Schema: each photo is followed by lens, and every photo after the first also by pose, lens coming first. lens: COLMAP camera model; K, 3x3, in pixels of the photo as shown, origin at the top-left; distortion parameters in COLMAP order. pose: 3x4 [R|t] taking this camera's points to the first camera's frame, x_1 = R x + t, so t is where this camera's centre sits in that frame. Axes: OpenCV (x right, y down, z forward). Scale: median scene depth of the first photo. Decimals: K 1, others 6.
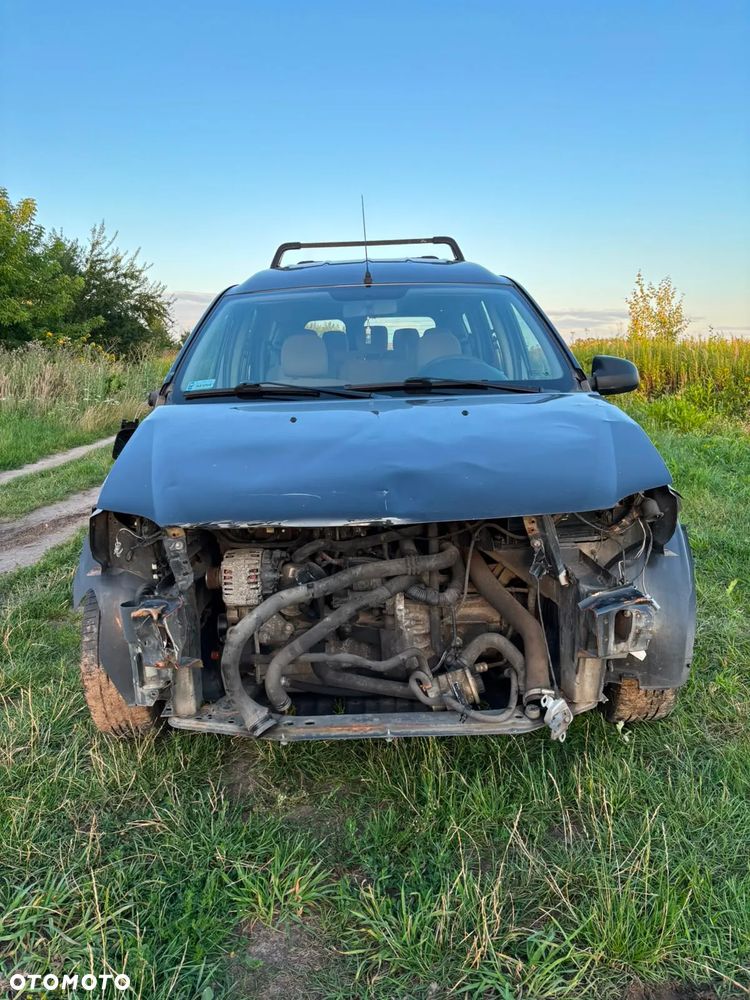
lens RADIAL K [[754.6, 0, 376.9], [0, 754.6, 496.0], [0, 0, 1]] dist [0.047836, -0.057883]
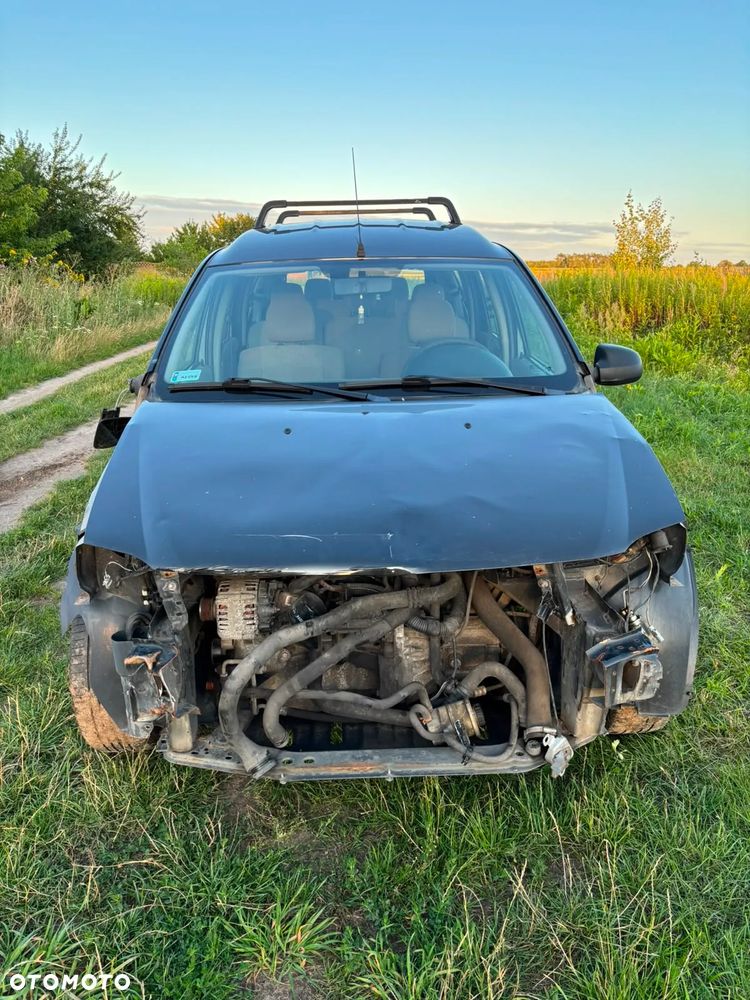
lens RADIAL K [[754.0, 0, 374.7], [0, 754.0, 495.0], [0, 0, 1]] dist [0.044735, -0.052358]
pose [[0.999549, 0.006917, 0.029235, -0.031073], [-0.010045, 0.994071, 0.108264, -0.137702], [-0.028312, -0.108509, 0.993692, 0.050736]]
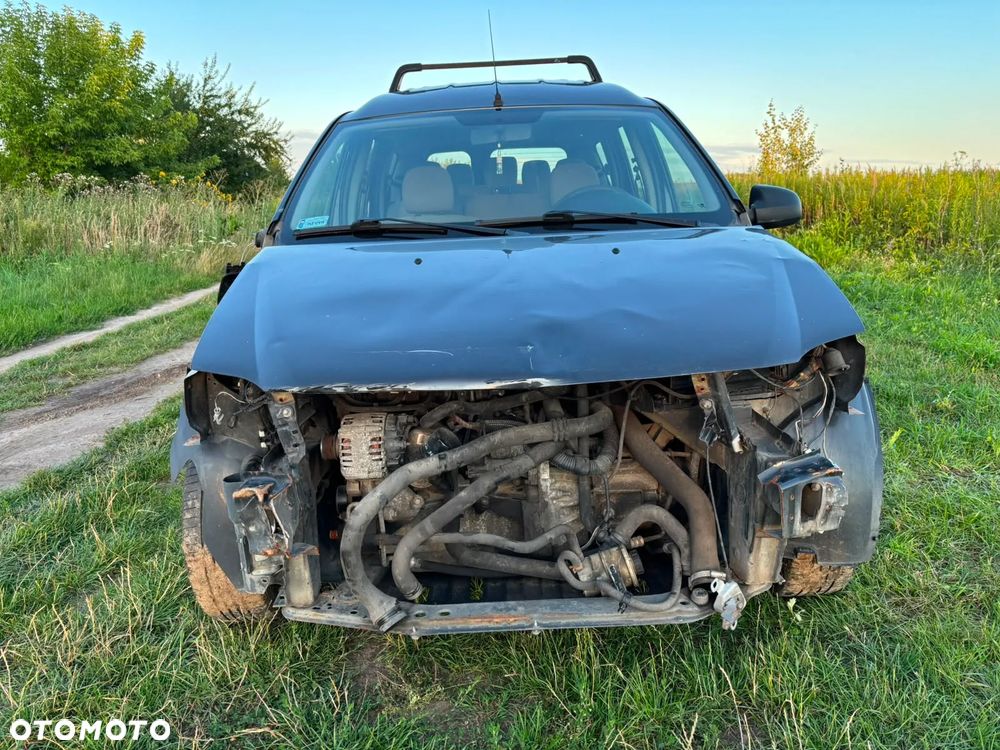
lens RADIAL K [[754.6, 0, 505.9], [0, 754.6, 378.4], [0, 0, 1]] dist [0.047836, -0.057883]
pose [[0.999909, -0.012399, 0.005253, -0.017459], [0.012085, 0.998349, 0.056146, -0.015739], [-0.005940, -0.056077, 0.998409, 0.133600]]
